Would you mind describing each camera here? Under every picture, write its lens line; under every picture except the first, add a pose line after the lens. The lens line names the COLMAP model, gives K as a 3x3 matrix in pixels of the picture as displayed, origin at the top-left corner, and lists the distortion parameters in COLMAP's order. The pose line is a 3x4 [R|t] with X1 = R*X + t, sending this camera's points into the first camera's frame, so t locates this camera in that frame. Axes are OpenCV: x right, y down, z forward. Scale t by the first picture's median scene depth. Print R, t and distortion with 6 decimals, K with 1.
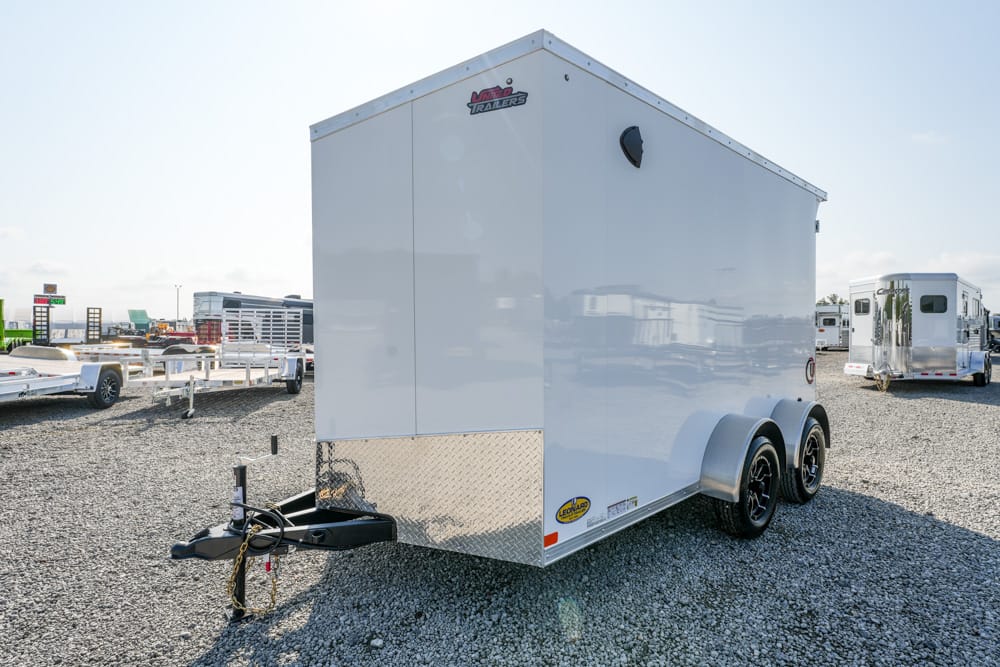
lens RADIAL K [[467.6, 0, 500.0], [0, 467.6, 333.5], [0, 0, 1]] dist [0.000036, 0.000020]
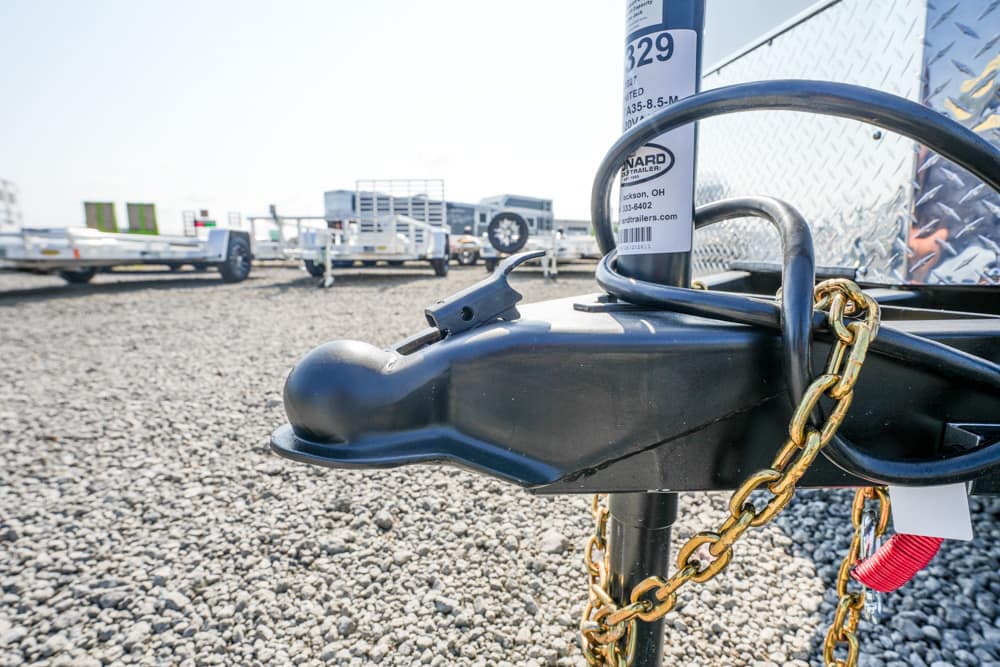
lens RADIAL K [[467.6, 0, 500.0], [0, 467.6, 333.5], [0, 0, 1]] dist [0.000036, 0.000020]
pose [[0.974734, 0.025619, -0.221896, -0.489264], [0.005755, 0.990191, 0.139604, 0.340885], [0.223296, -0.137354, 0.965025, 0.705757]]
